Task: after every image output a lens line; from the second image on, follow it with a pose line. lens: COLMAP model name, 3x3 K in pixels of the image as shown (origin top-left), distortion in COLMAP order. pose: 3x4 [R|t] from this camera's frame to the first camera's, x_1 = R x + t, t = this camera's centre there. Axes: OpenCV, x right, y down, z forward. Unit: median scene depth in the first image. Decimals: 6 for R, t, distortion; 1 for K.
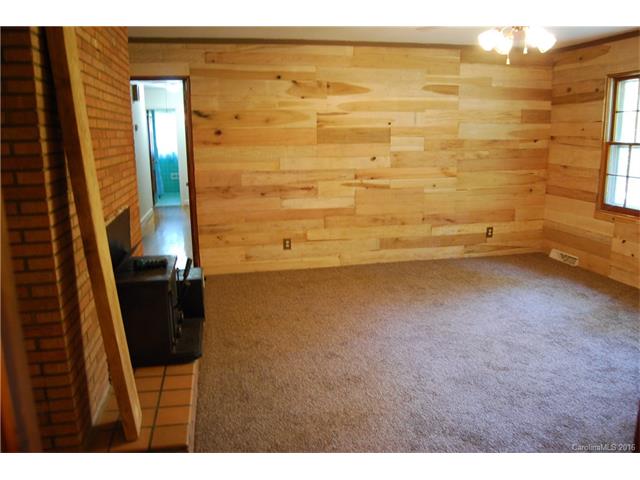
lens RADIAL K [[509.6, 0, 321.1], [0, 509.6, 237.7], [0, 0, 1]] dist [-0.058497, 0.015430]
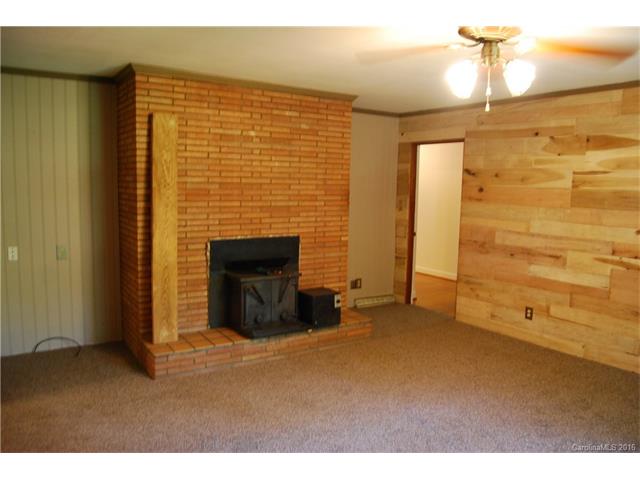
lens RADIAL K [[509.6, 0, 322.1], [0, 509.6, 240.4], [0, 0, 1]] dist [-0.058497, 0.015430]
pose [[0.367987, 0.124322, -0.921482, 0.627292], [-0.204486, 0.977580, 0.050231, -0.086589], [0.907067, 0.169946, 0.385159, 0.303666]]
